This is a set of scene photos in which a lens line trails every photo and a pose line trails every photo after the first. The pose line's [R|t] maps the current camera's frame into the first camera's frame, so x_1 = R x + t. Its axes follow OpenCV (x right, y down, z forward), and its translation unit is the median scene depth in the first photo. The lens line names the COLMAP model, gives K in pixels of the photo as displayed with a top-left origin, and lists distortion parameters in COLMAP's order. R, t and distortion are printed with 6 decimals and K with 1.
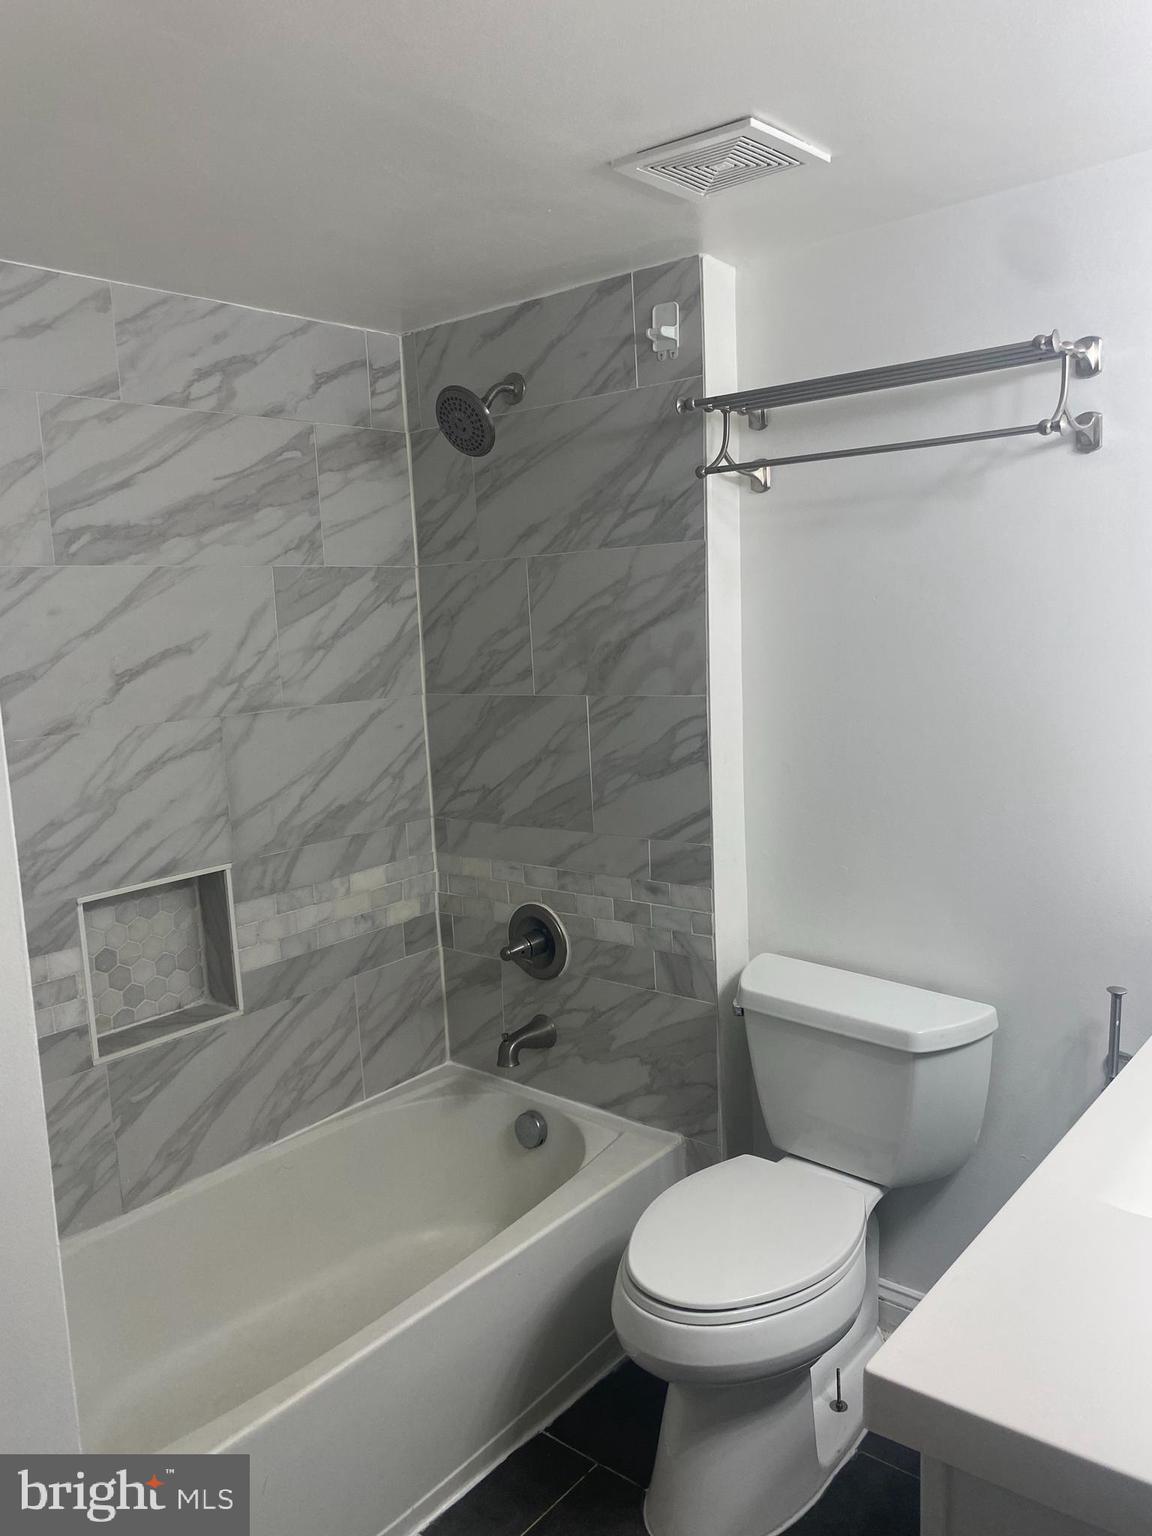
lens RADIAL K [[1165.6, 0, 564.0], [0, 1165.6, 759.3], [0, 0, 1]] dist [0.021899, -0.026756]
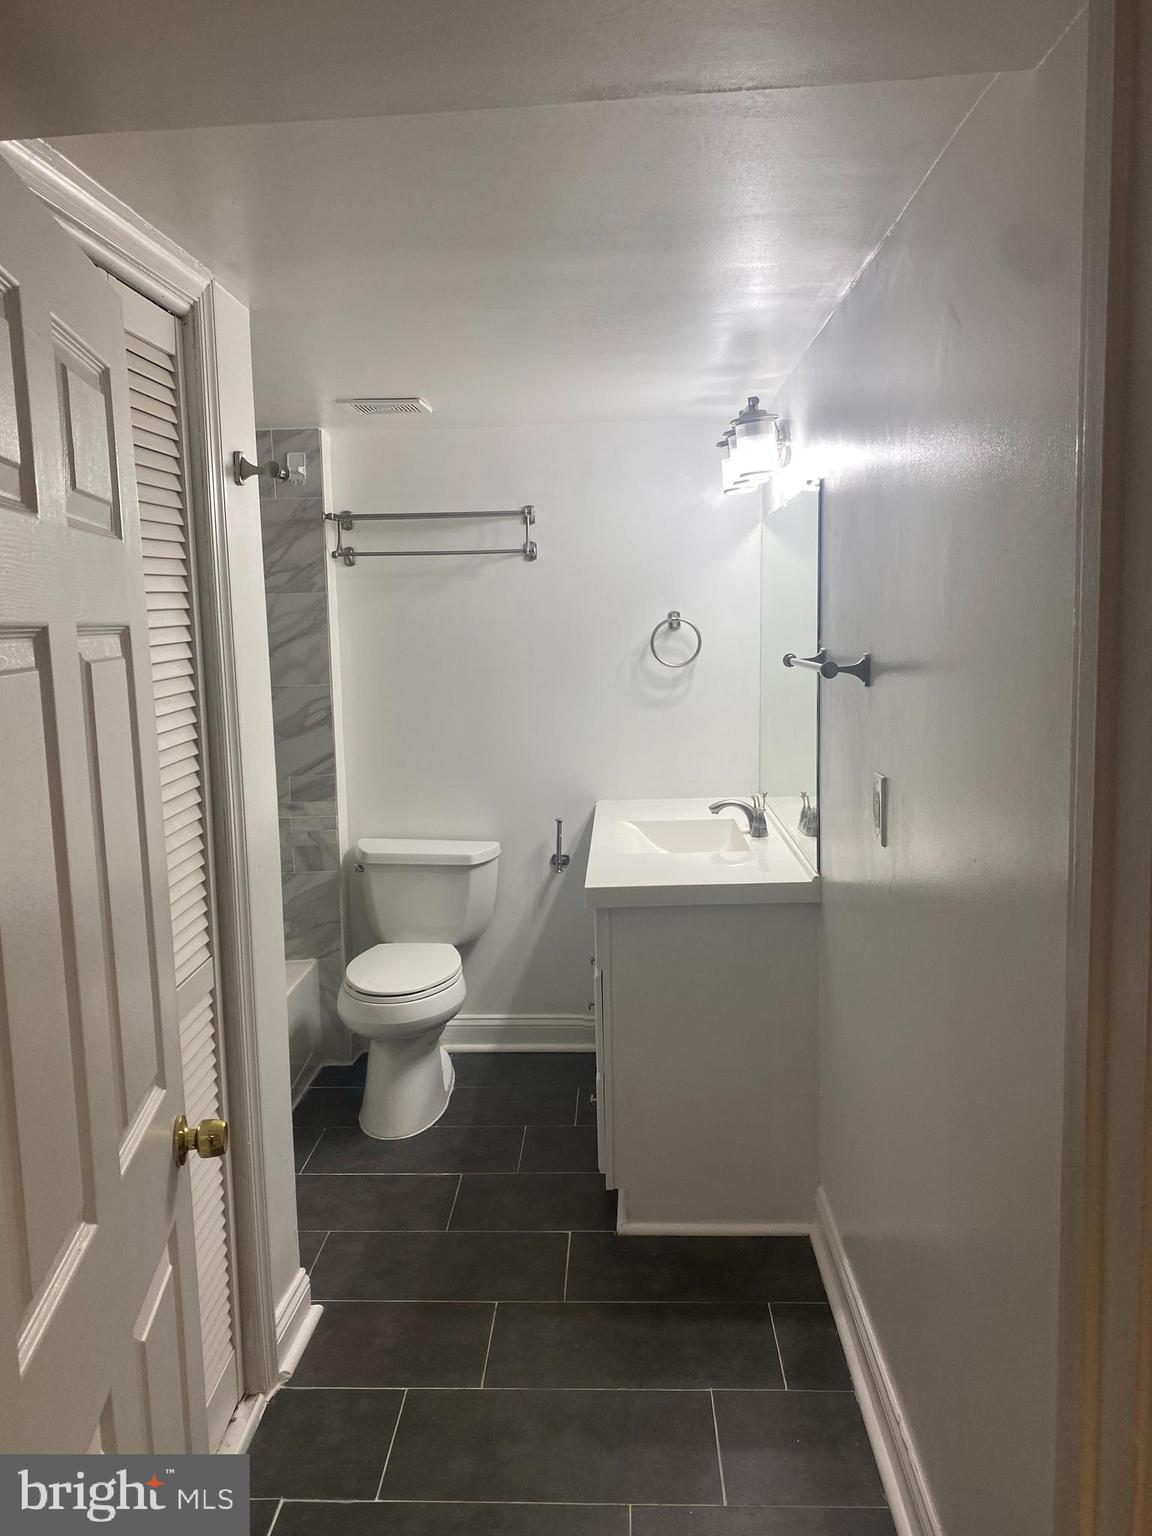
lens RADIAL K [[1165.6, 0, 580.9], [0, 1165.6, 771.7], [0, 0, 1]] dist [0.021899, -0.026756]
pose [[0.782432, -0.050851, 0.620656, -0.646215], [0.069247, 0.997584, -0.005563, 0.105210], [-0.618874, 0.047331, 0.784063, -0.540718]]
